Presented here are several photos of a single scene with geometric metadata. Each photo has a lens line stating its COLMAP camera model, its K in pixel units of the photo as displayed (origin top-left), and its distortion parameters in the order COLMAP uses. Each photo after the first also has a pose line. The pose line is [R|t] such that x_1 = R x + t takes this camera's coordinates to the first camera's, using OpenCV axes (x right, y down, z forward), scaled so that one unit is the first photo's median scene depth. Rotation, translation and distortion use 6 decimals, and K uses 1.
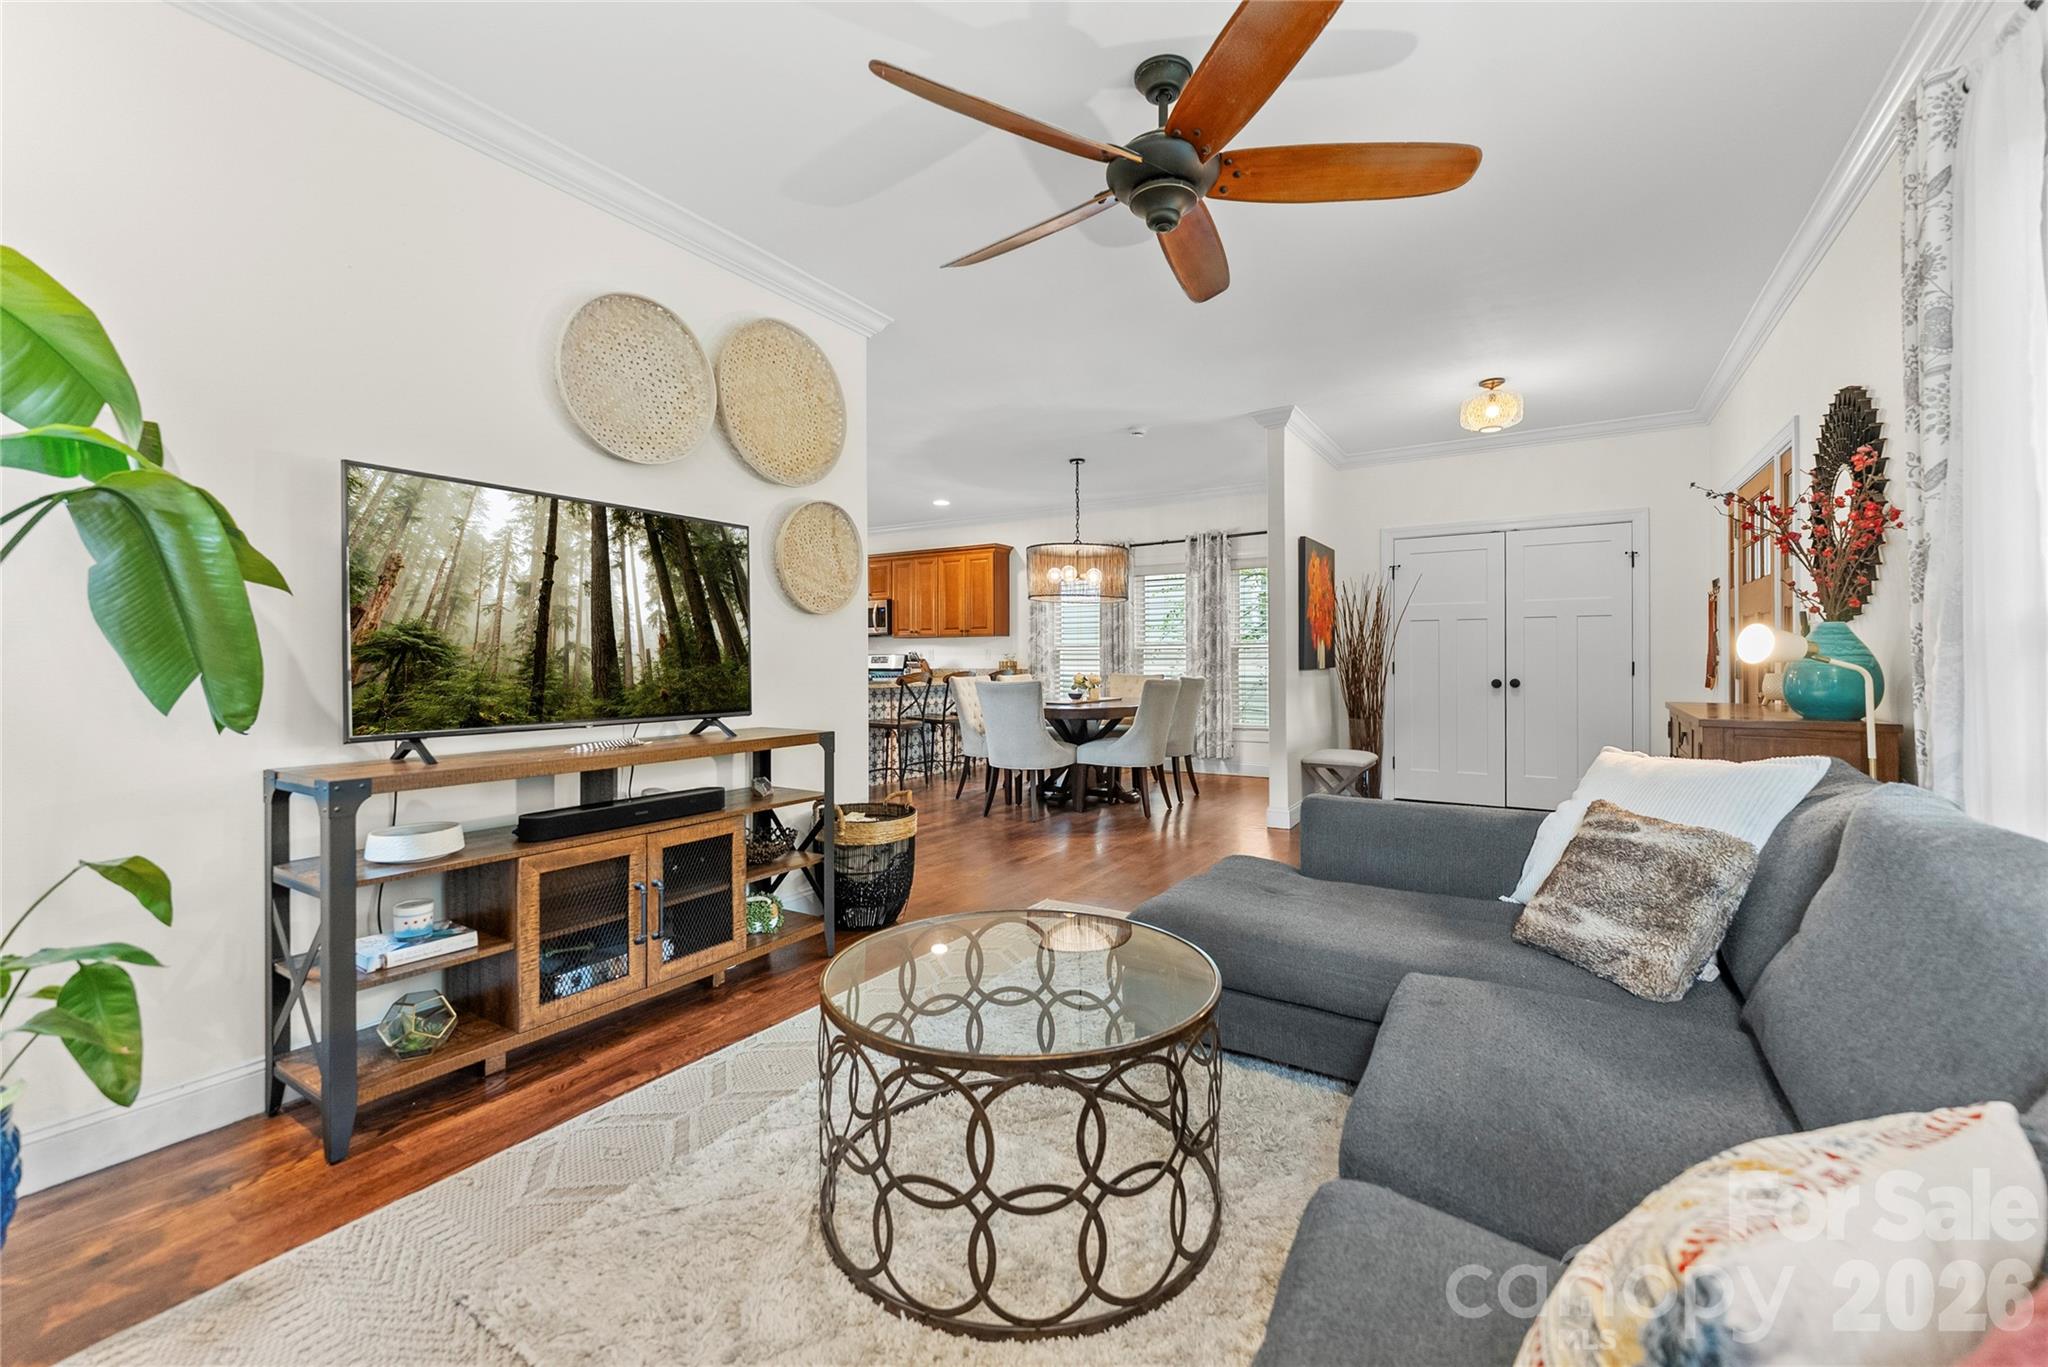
lens RADIAL K [[828.9, 0, 1021.4], [0, 828.9, 661.7], [0, 0, 1]] dist [0.000523, 0.000026]
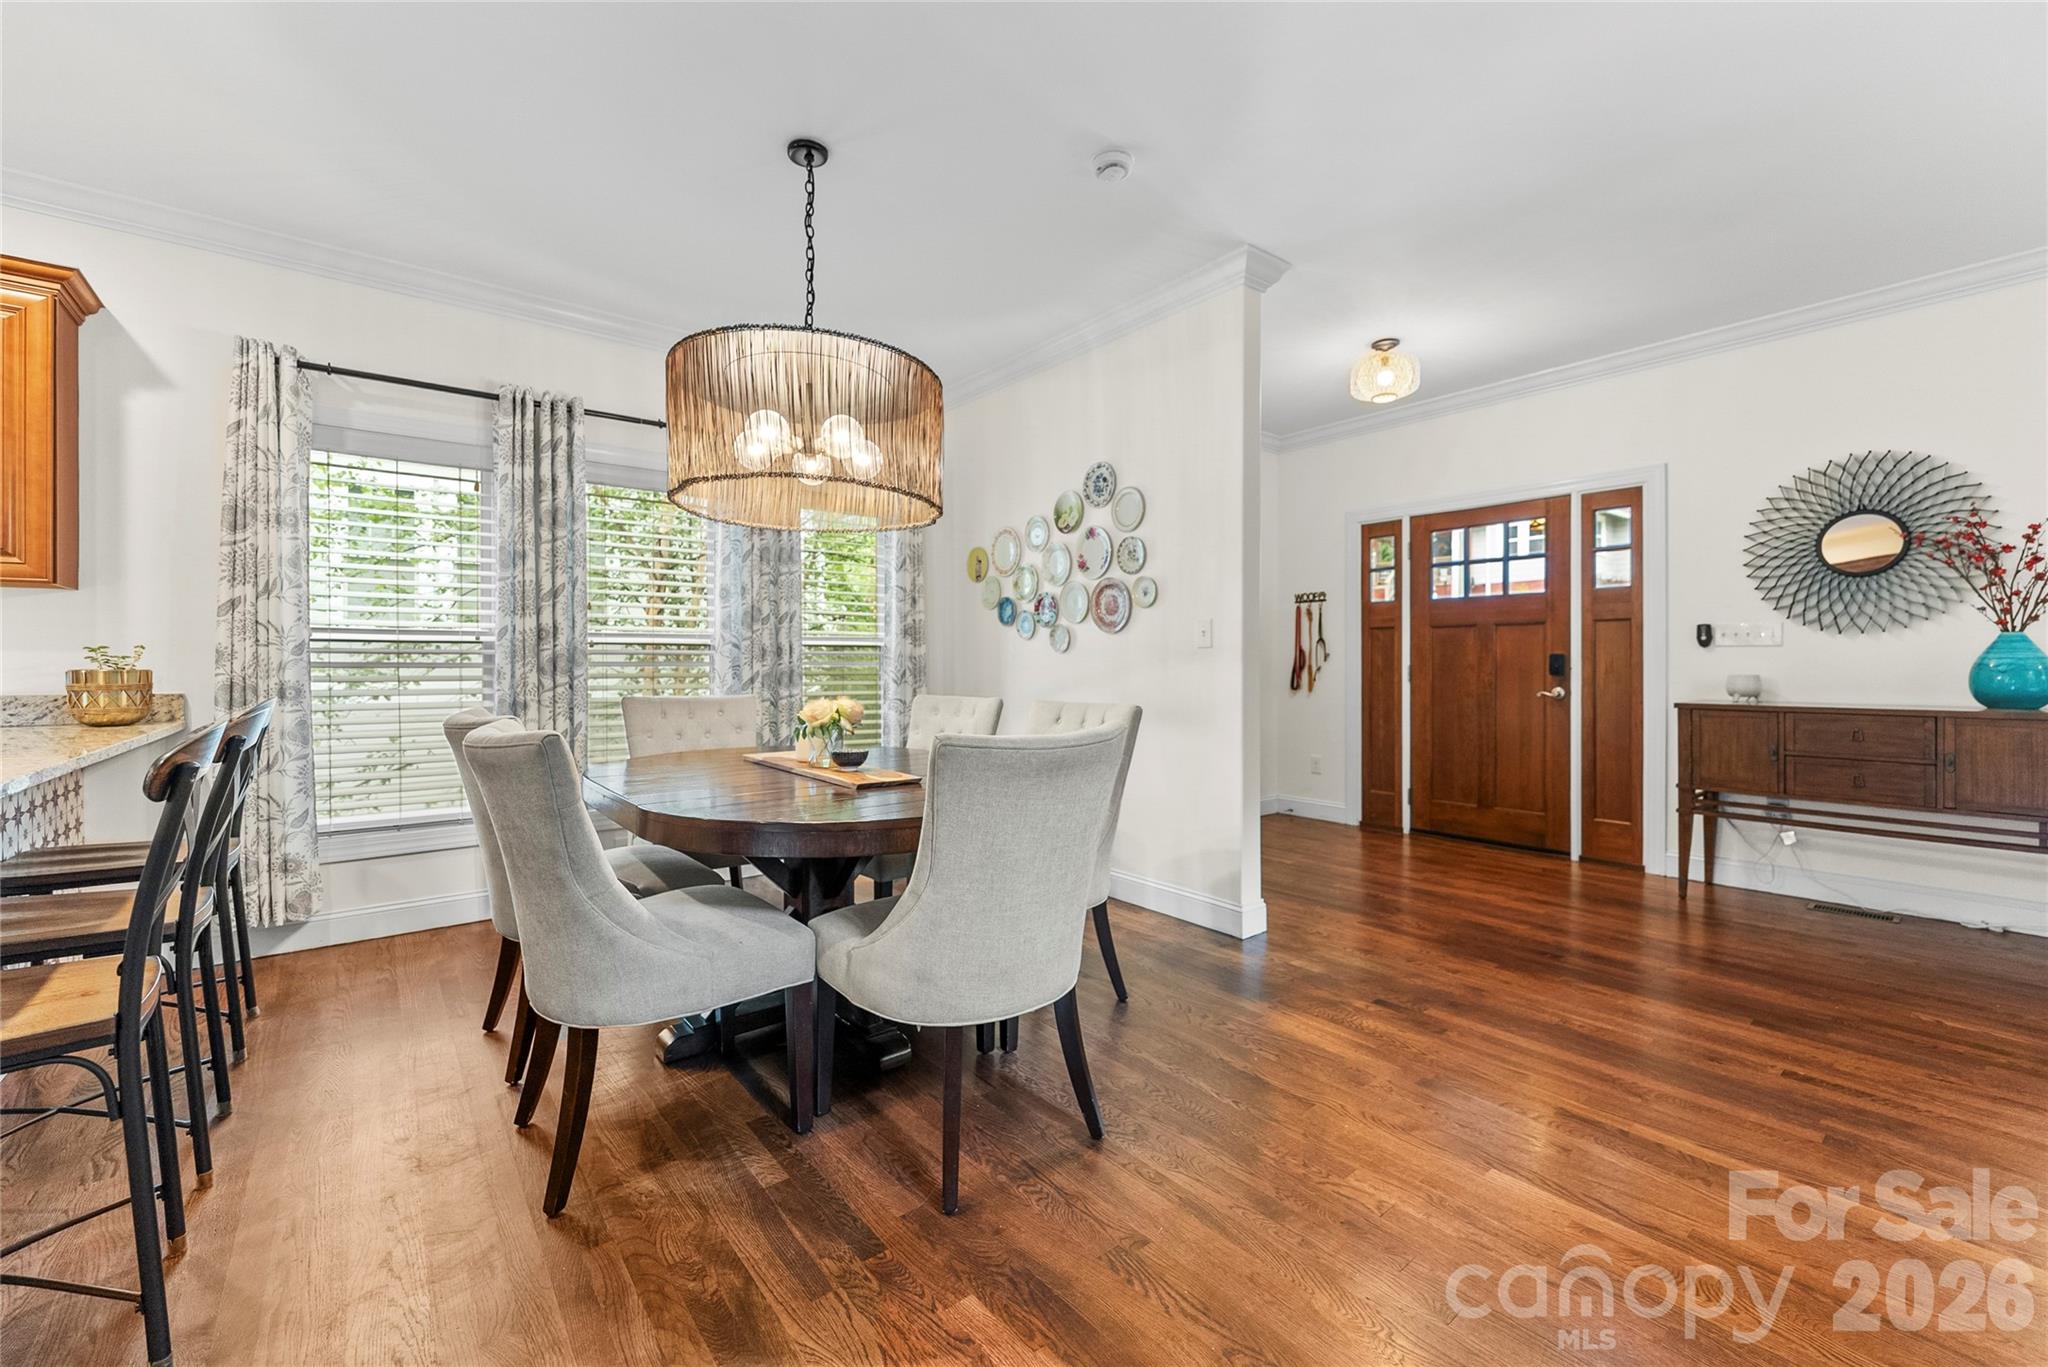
lens RADIAL K [[828.9, 0, 1021.4], [0, 828.9, 661.7], [0, 0, 1]] dist [0.000523, 0.000026]
pose [[0.311324, -0.000847, 0.950303, -0.199674], [0.006915, 0.999975, -0.001374, -0.001365], [-0.950279, 0.006999, 0.311322, 0.576333]]
